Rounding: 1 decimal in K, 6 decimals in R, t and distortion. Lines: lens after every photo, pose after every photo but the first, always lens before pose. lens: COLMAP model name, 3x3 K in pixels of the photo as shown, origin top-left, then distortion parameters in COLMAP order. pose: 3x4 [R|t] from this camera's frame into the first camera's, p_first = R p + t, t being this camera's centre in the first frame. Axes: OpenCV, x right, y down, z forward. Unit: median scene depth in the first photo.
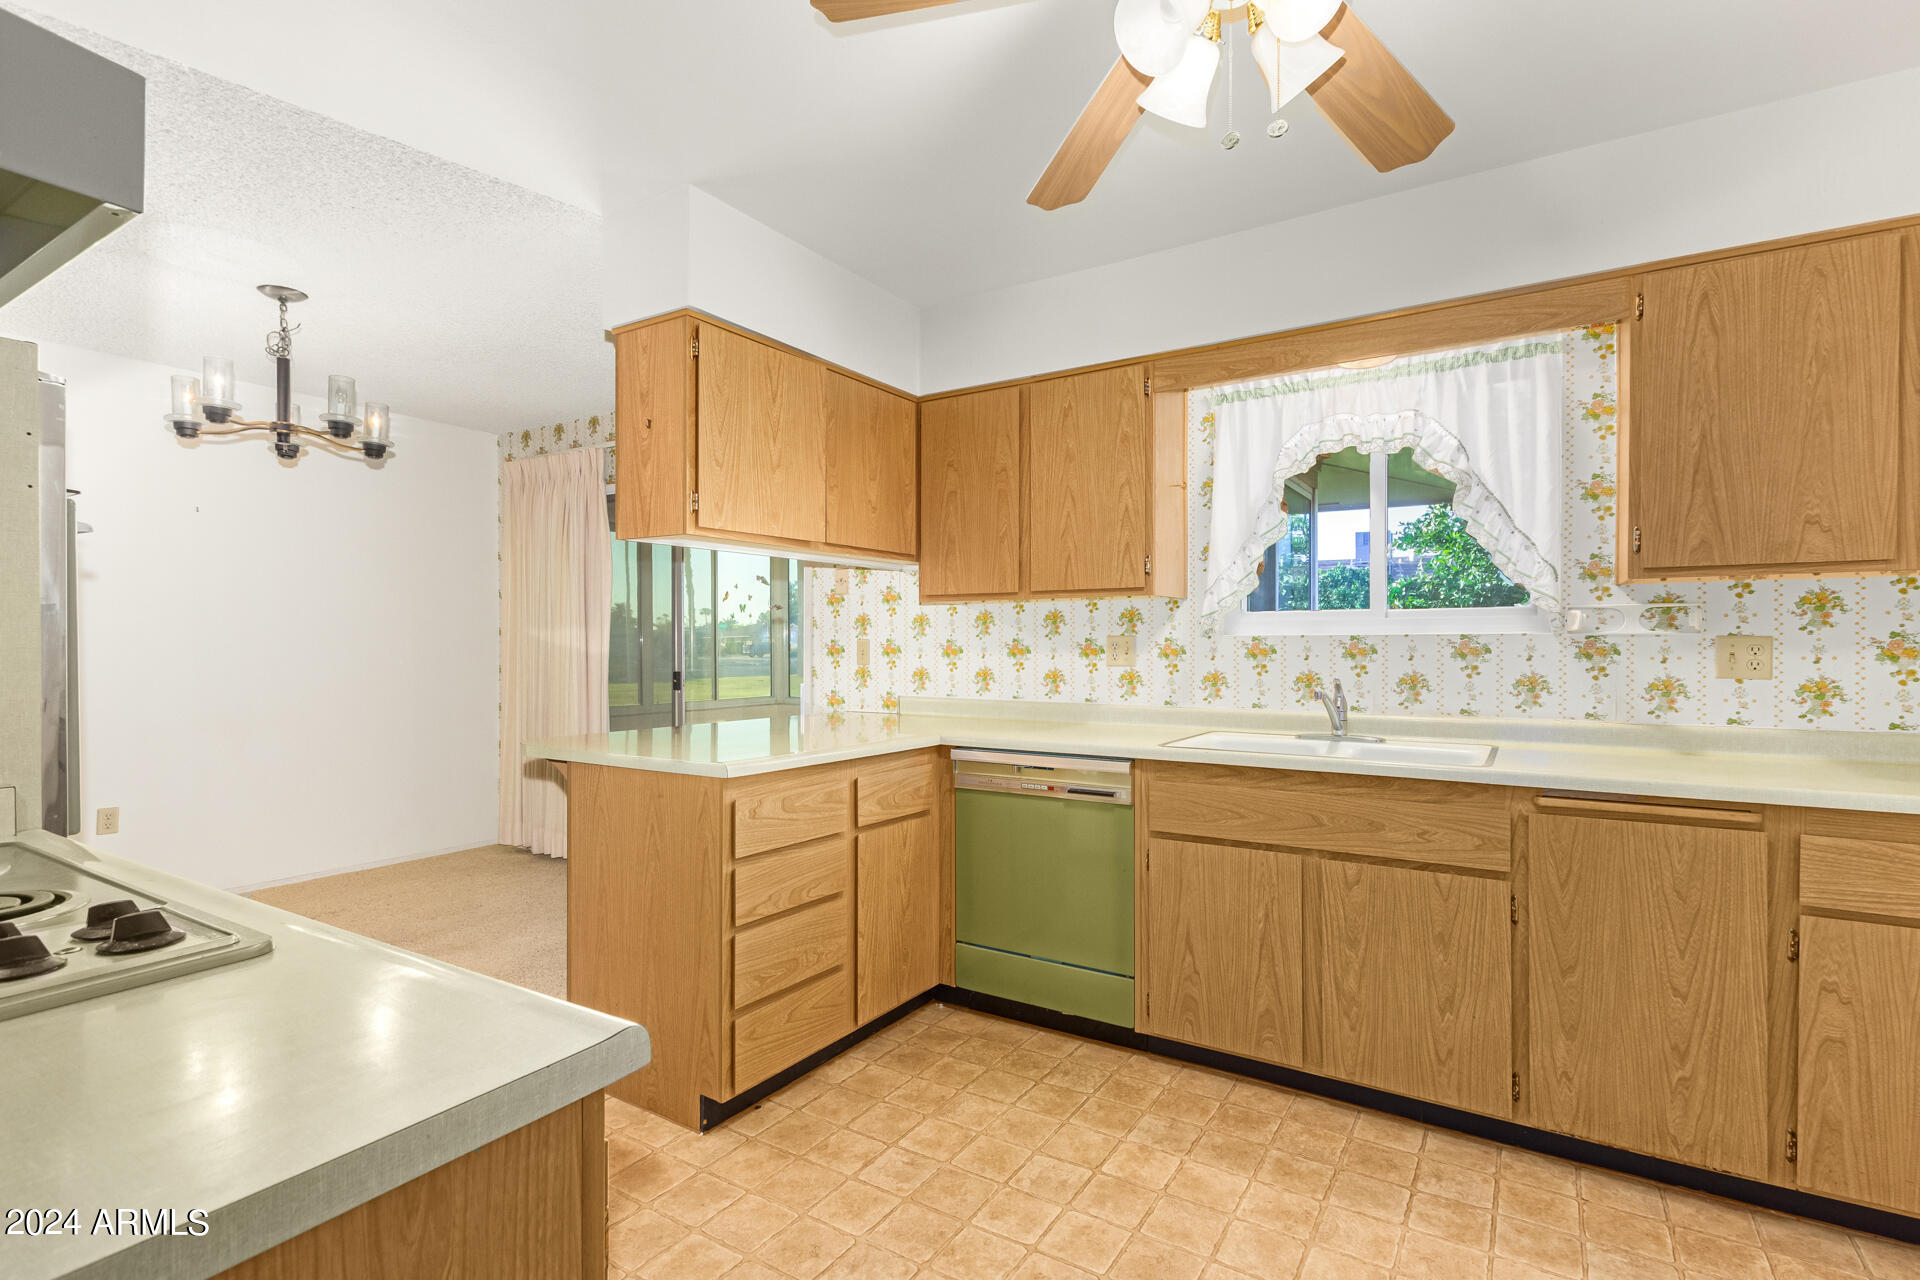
lens RADIAL K [[916.4, 0, 996.9], [0, 916.4, 649.9], [0, 0, 1]] dist [-0.000255, 0.000032]
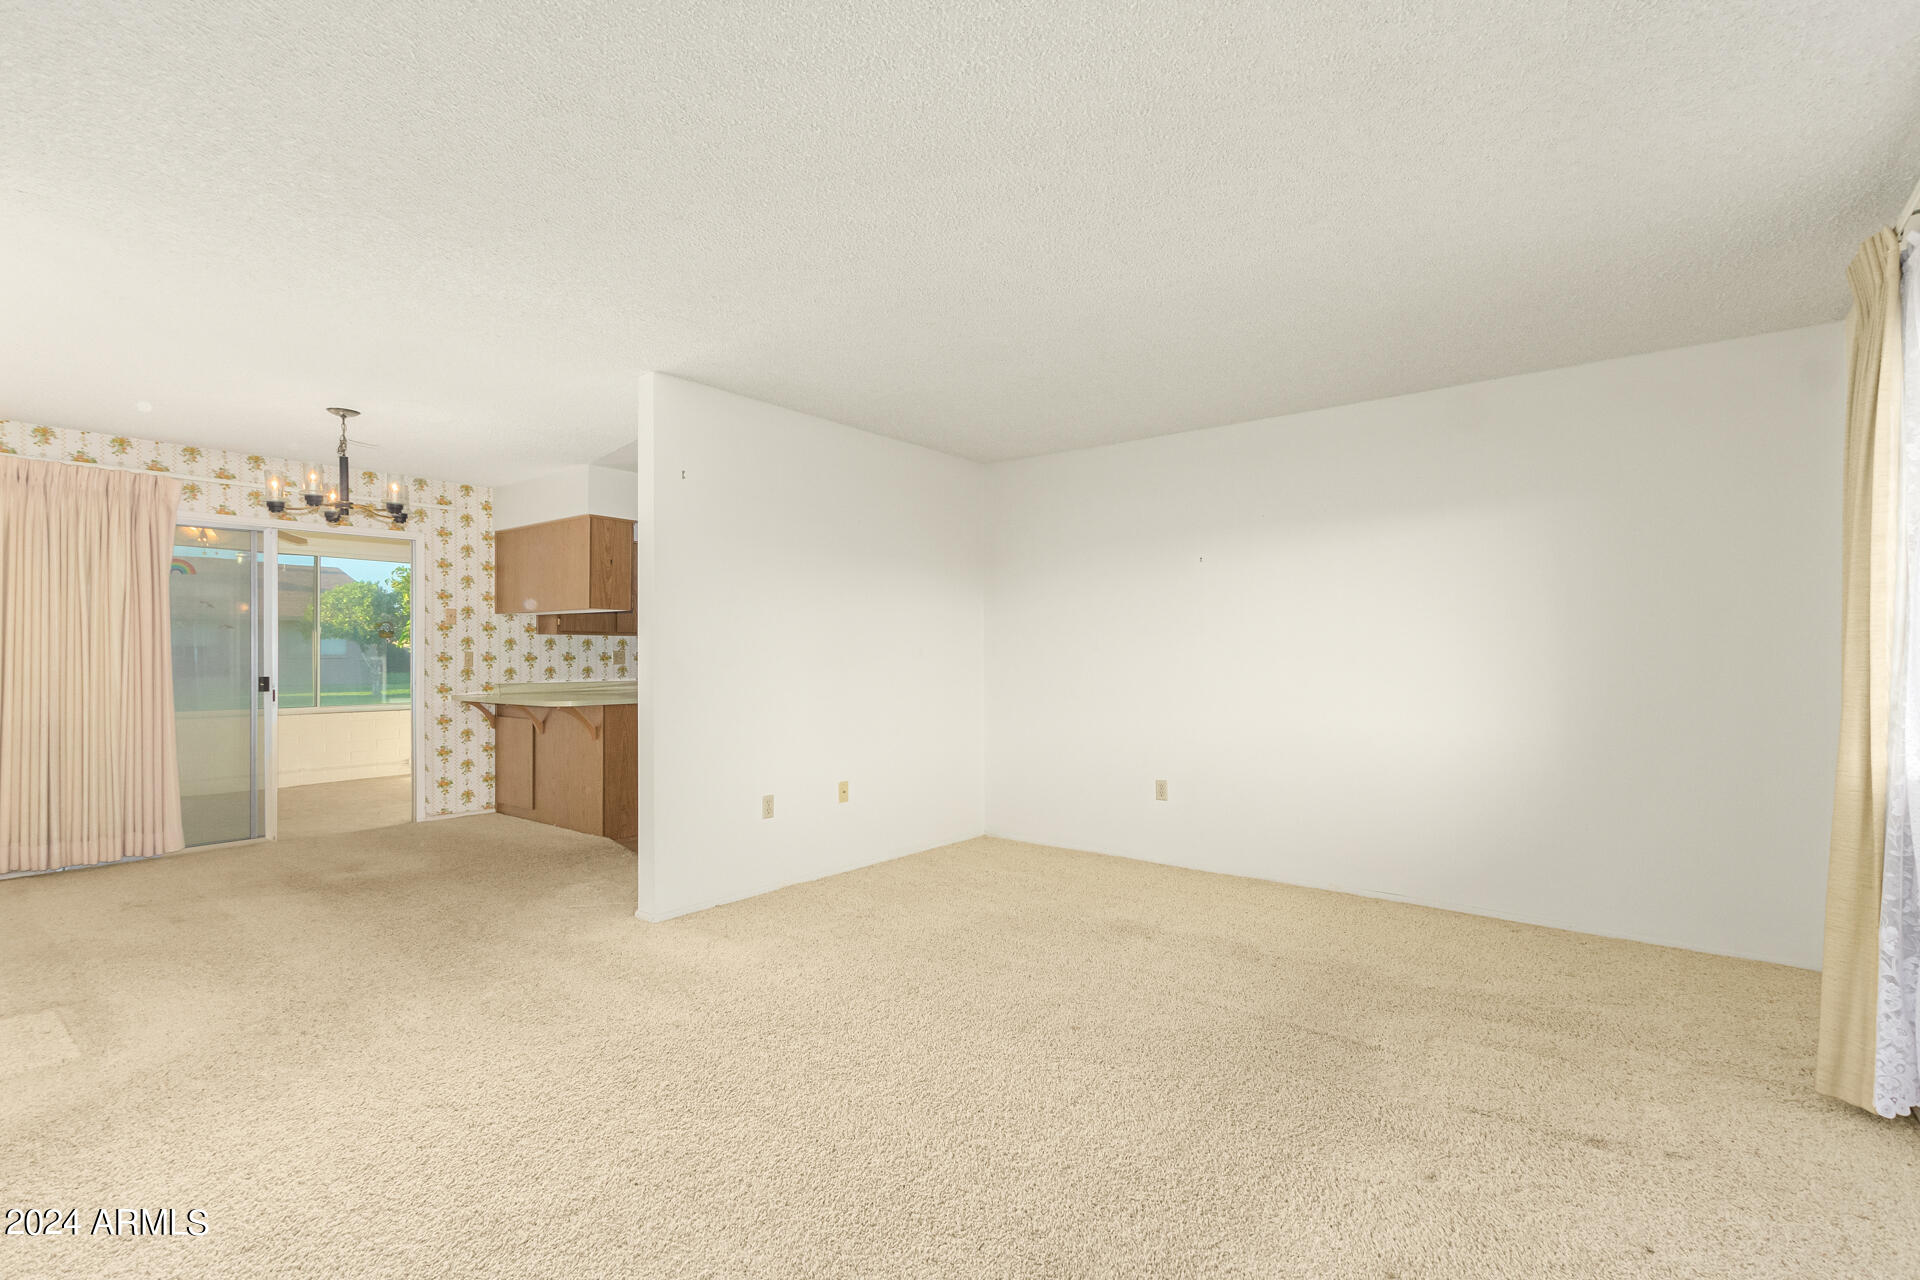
lens RADIAL K [[863.2, 0, 955.6], [0, 863.2, 647.3], [0, 0, 1]] dist [-0.000579, -0.000189]
pose [[0.132702, 0.008515, 0.991119, -2.000308], [0.004548, 0.999947, -0.009199, -0.001256], [-0.991146, 0.005728, 0.132656, -0.132935]]
